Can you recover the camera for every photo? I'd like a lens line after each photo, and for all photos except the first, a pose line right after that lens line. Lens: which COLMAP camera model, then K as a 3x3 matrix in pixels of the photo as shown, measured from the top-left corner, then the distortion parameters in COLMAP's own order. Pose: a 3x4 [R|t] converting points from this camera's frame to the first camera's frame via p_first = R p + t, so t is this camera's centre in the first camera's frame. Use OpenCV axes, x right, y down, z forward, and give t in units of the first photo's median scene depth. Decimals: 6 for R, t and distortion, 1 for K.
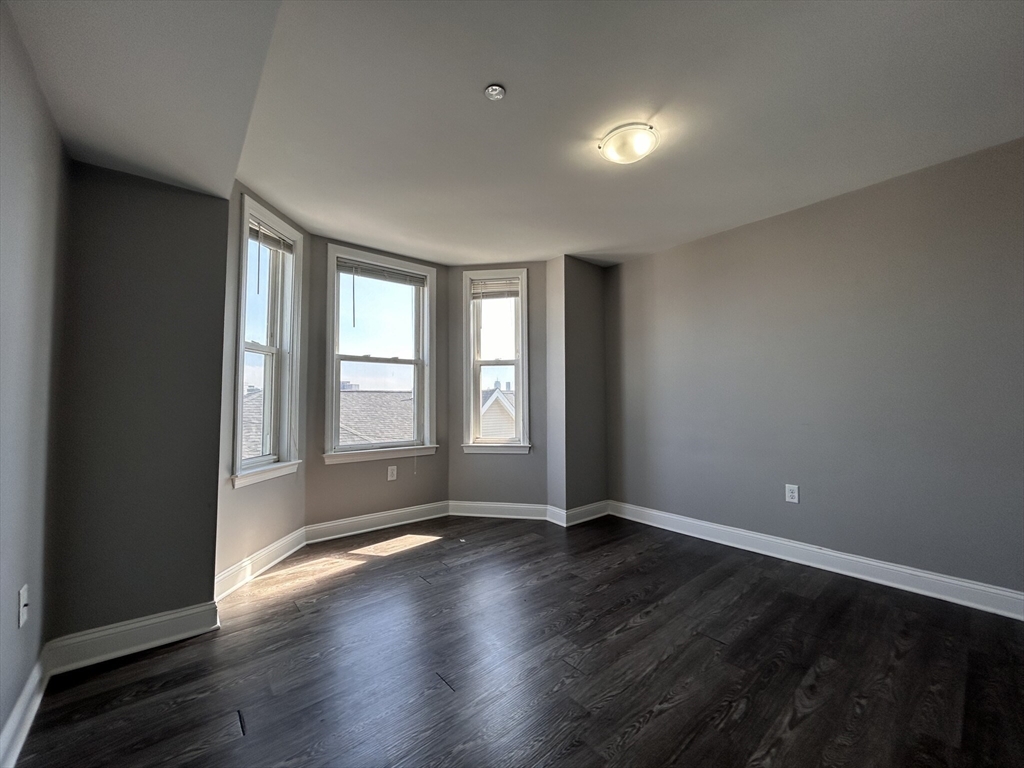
lens RADIAL K [[408.4, 0, 507.7], [0, 408.4, 392.0], [0, 0, 1]] dist [-0.002457, 0.000135]
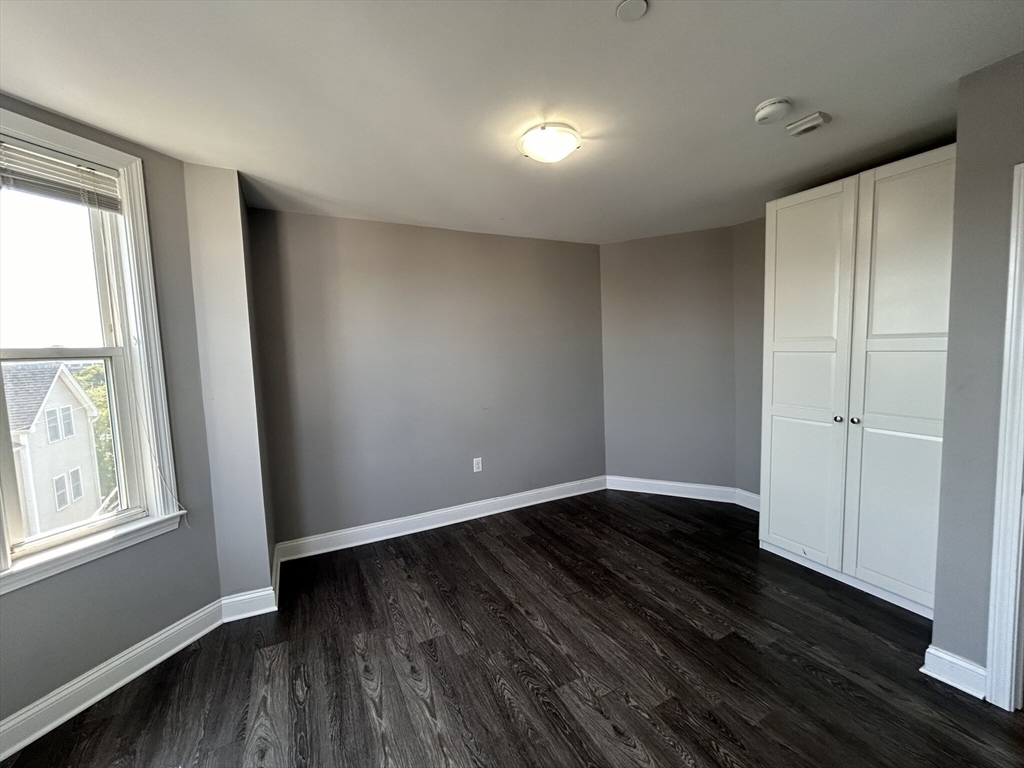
lens RADIAL K [[408.4, 0, 518.1], [0, 408.4, 391.8], [0, 0, 1]] dist [-0.002457, 0.000135]
pose [[0.209699, -0.095264, 0.973114, -0.433958], [0.011958, 0.995418, 0.094871, -0.084105], [-0.977693, -0.008258, 0.209877, 0.563553]]
